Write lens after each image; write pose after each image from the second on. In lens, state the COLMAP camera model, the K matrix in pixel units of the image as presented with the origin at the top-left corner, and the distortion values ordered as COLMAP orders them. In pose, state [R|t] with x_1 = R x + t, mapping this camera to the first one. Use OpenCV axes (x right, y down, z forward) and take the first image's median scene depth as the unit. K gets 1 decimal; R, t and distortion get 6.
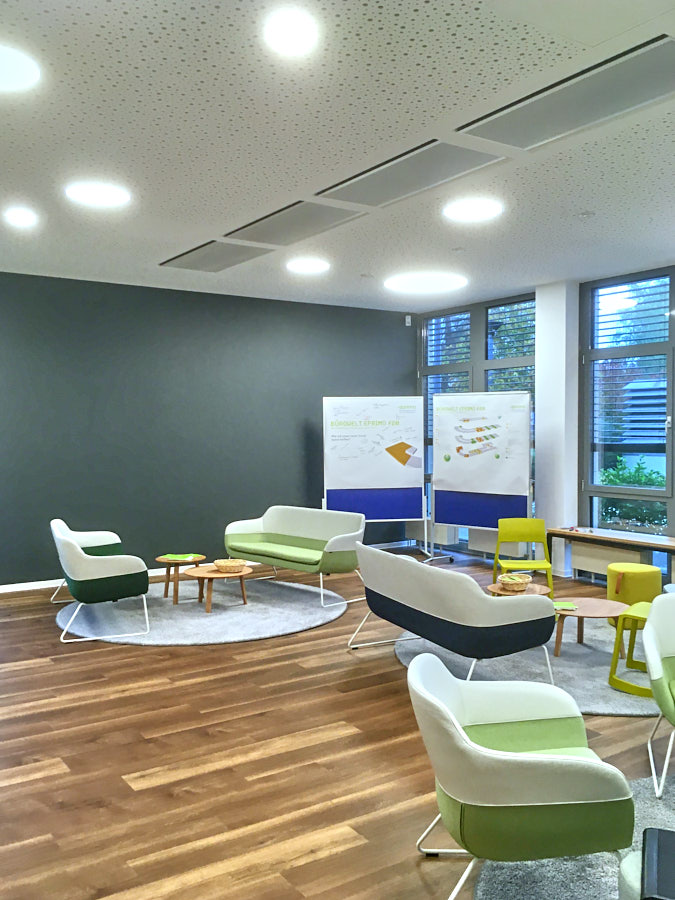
lens RADIAL K [[810.1, 0, 341.5], [0, 810.1, 446.4], [0, 0, 1]] dist [0.010981, -0.036148]
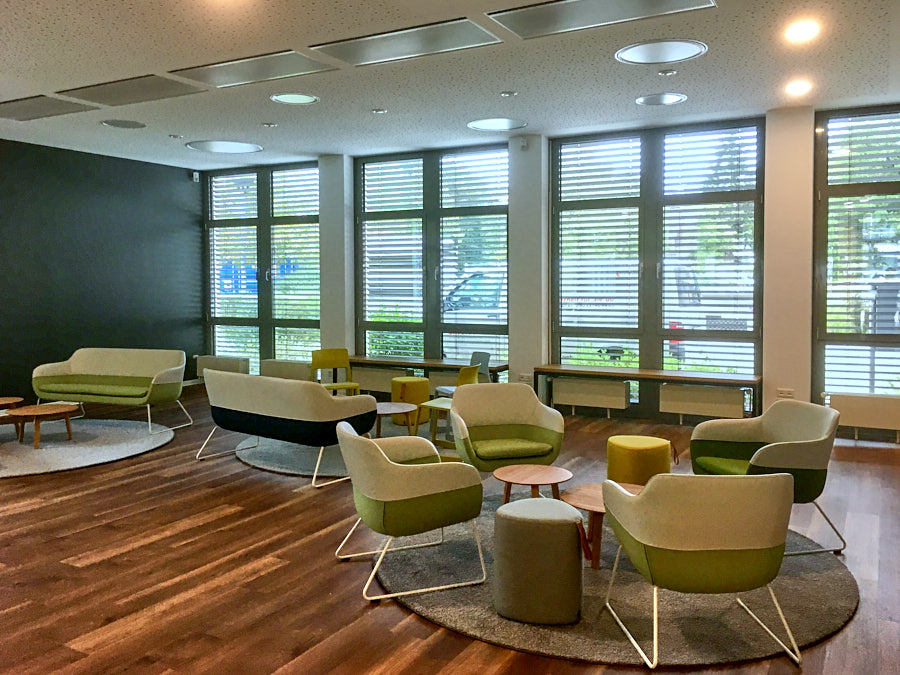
lens RADIAL K [[810.1, 0, 447.5], [0, 810.1, 335.4], [0, 0, 1]] dist [0.010981, -0.036148]
pose [[0.887233, -0.023295, 0.460734, -0.276717], [0.002130, 0.998920, 0.046405, 0.016486], [-0.461317, -0.040190, 0.886324, -0.283982]]
